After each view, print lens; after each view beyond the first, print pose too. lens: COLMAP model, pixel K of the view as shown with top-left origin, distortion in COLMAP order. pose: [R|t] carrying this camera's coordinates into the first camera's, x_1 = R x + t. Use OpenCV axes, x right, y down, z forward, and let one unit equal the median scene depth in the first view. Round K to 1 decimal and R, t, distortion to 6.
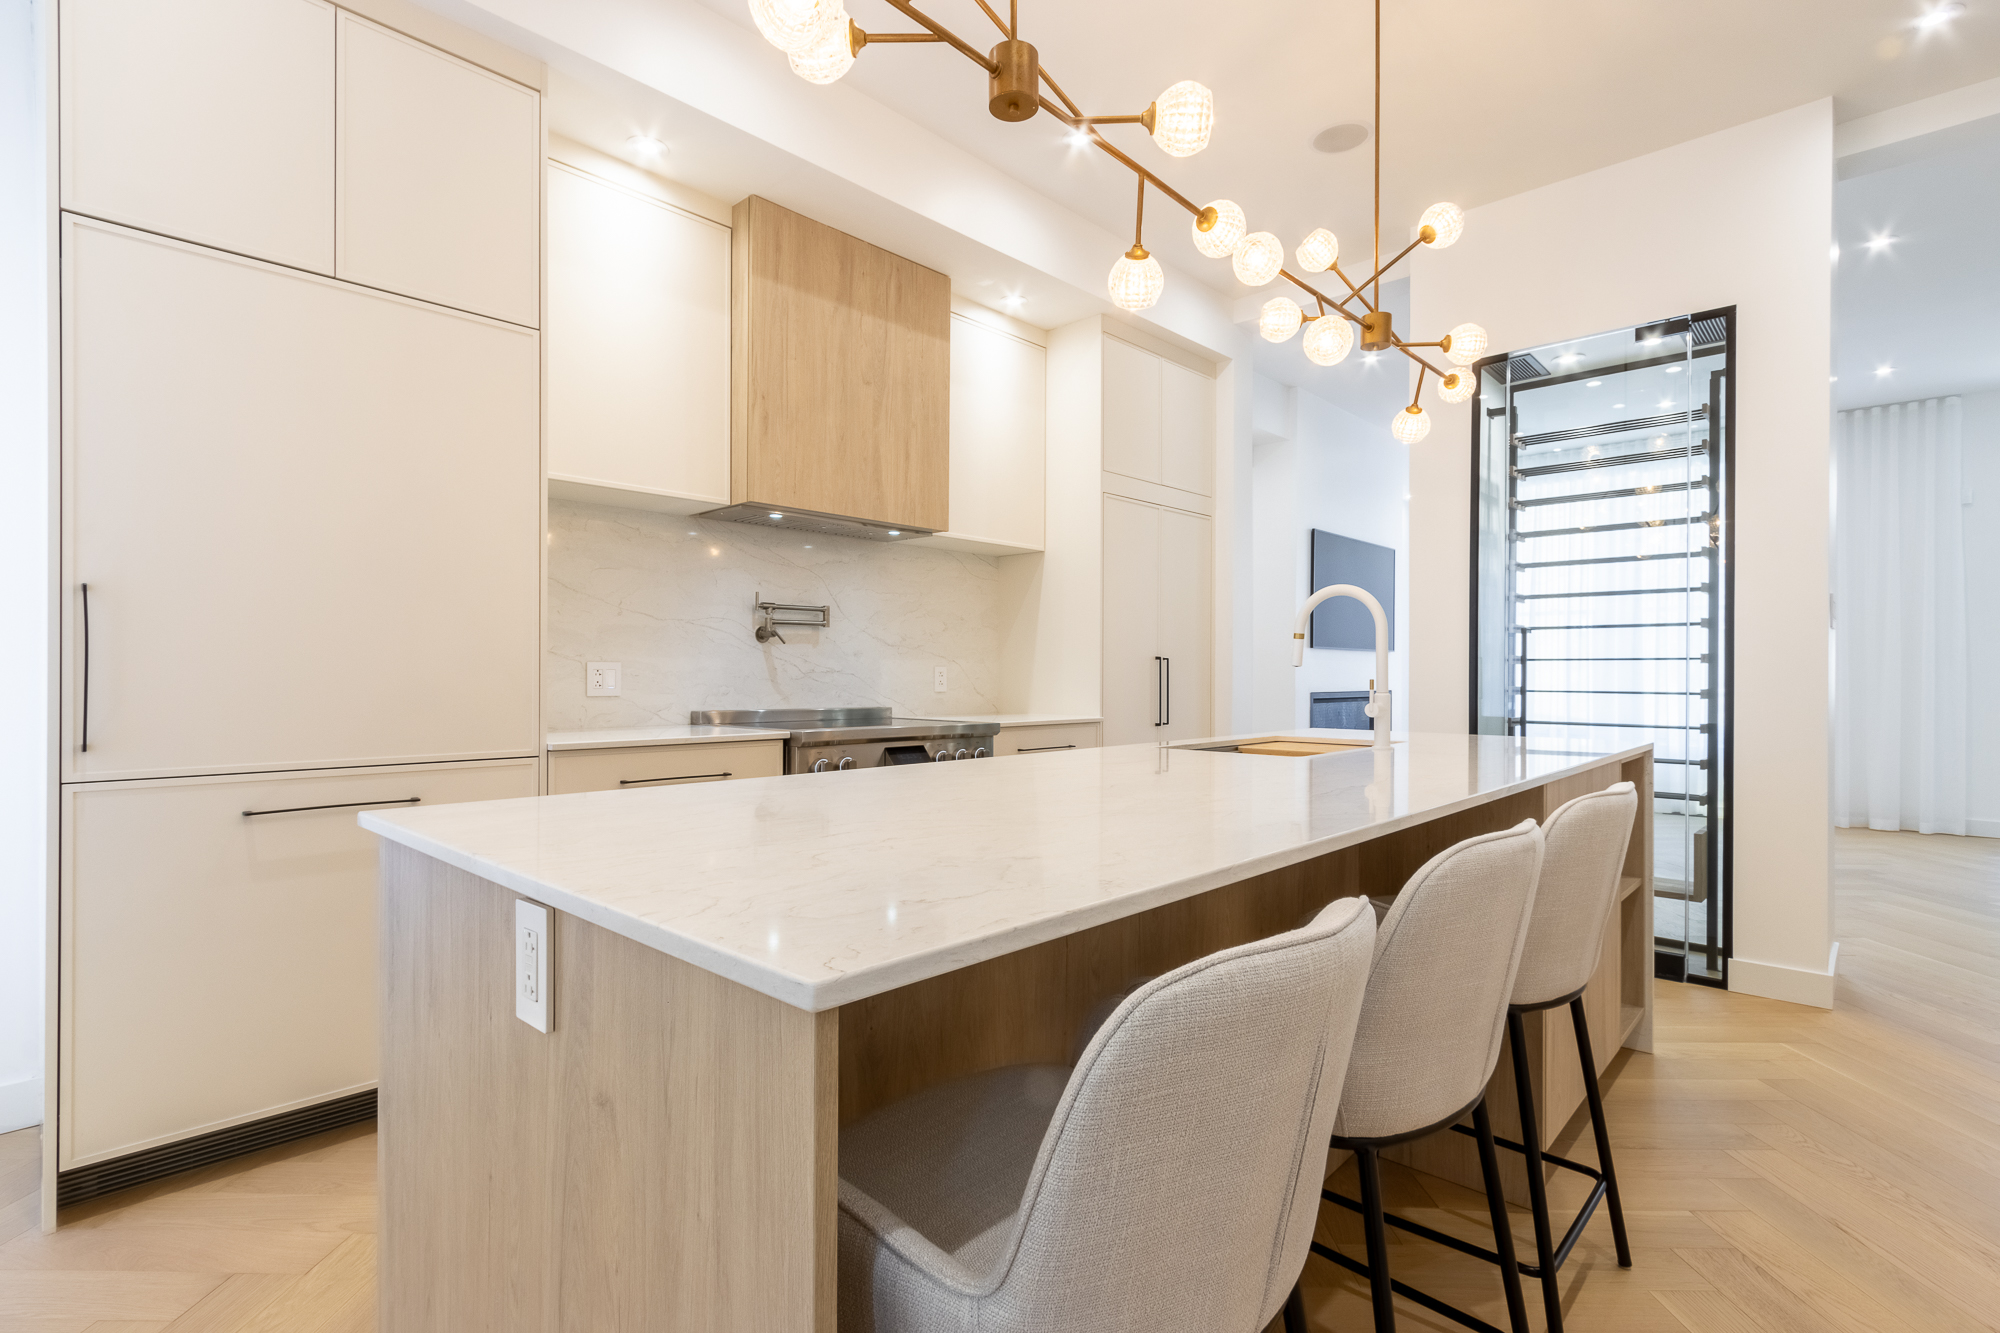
lens RADIAL K [[943.5, 0, 1001.7], [0, 943.5, 675.4], [0, 0, 1]] dist [0.003159, -0.000517]
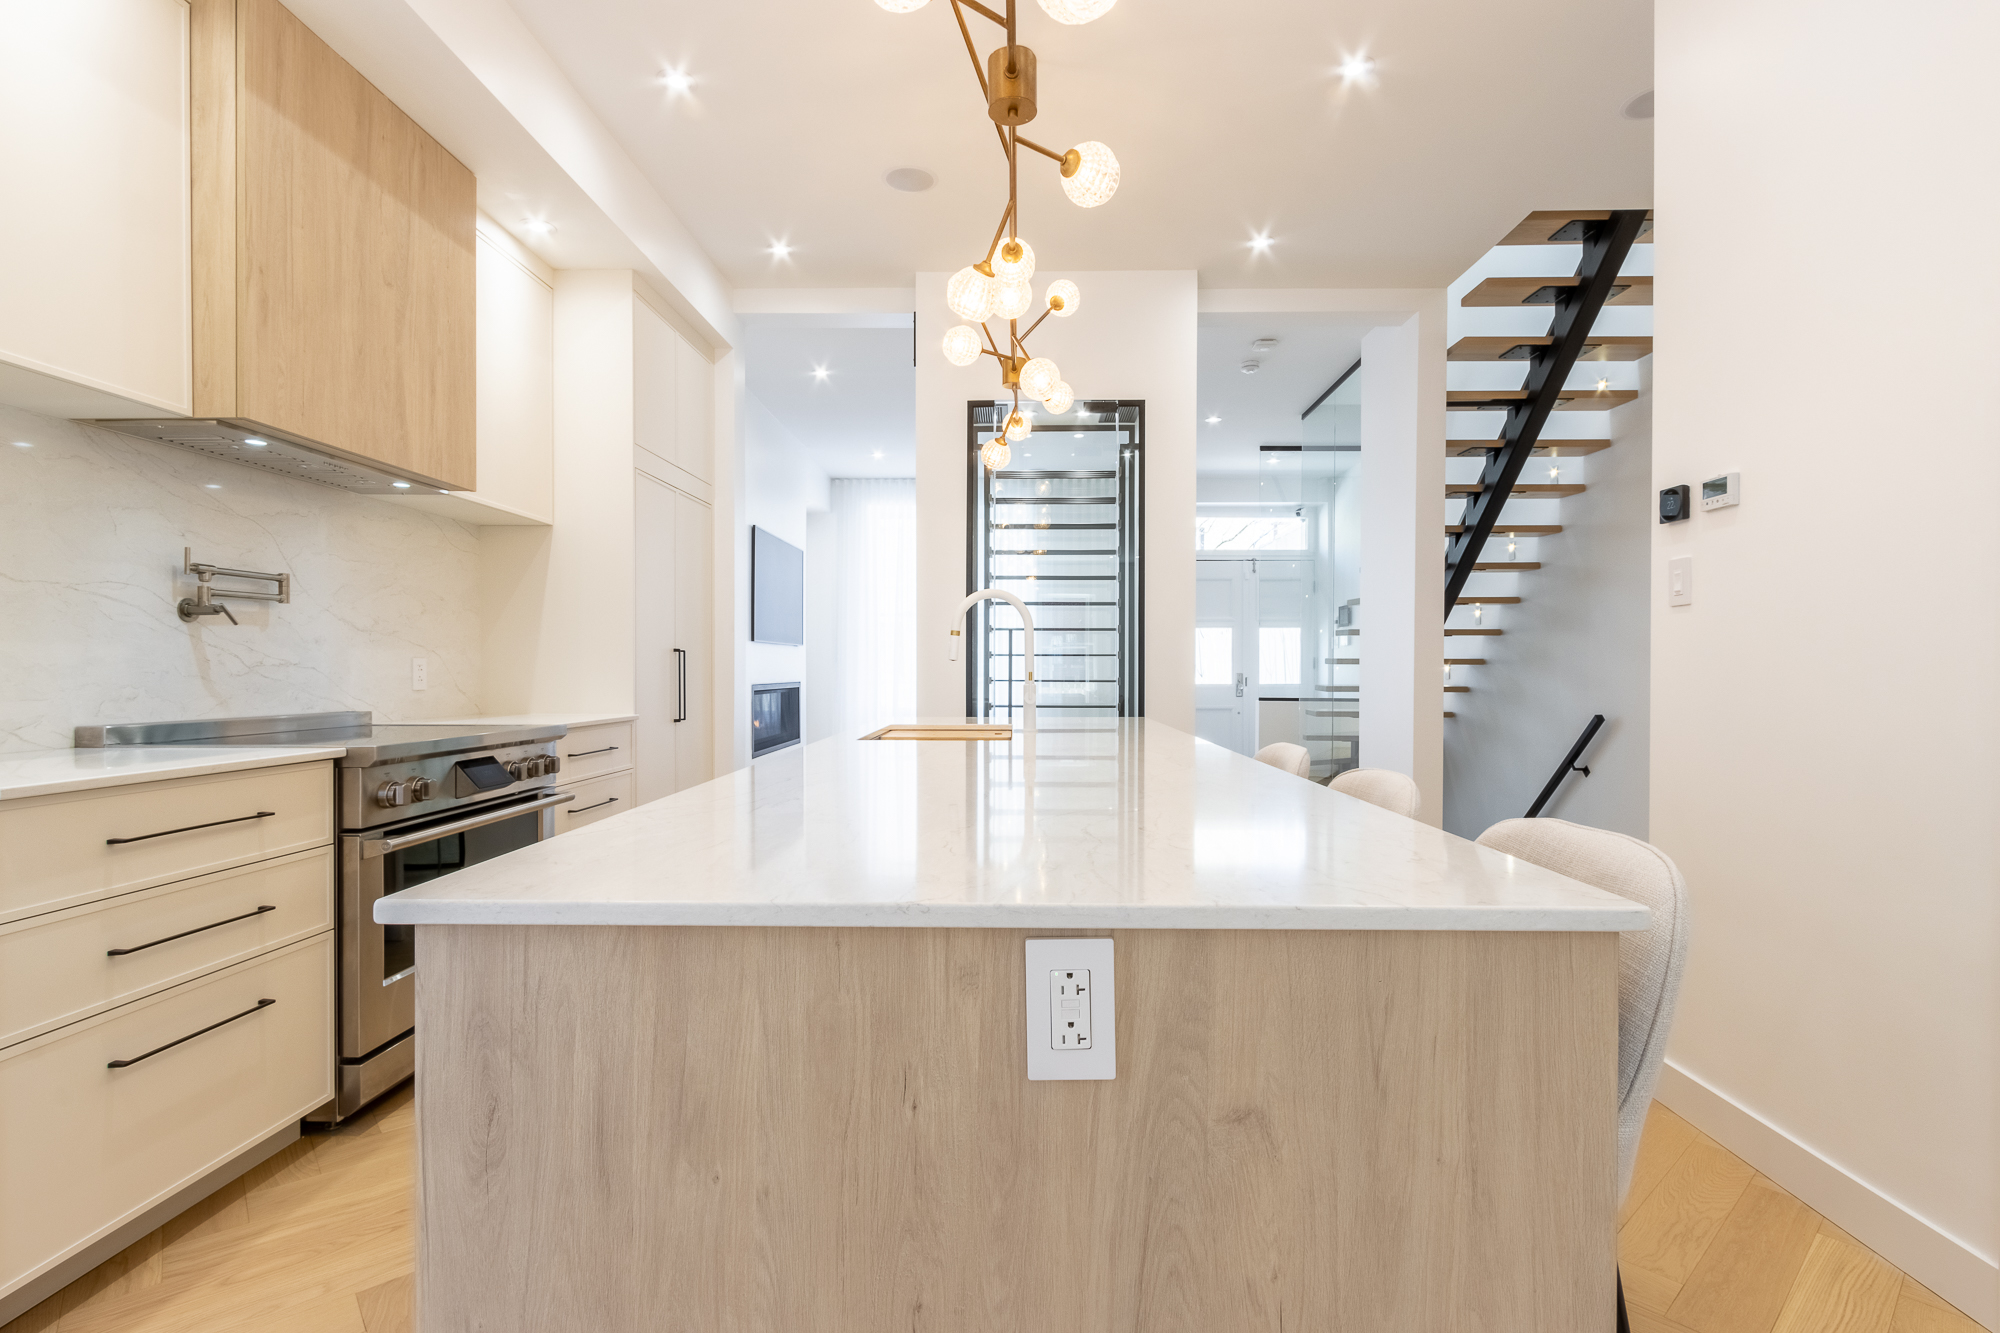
lens RADIAL K [[943.5, 0, 1001.7], [0, 943.5, 675.4], [0, 0, 1]] dist [0.003159, -0.000517]
pose [[0.743847, -0.007611, 0.668307, -0.280569], [0.001900, 0.999955, 0.009274, -0.001510], [-0.668347, -0.005629, 0.743828, 0.101922]]
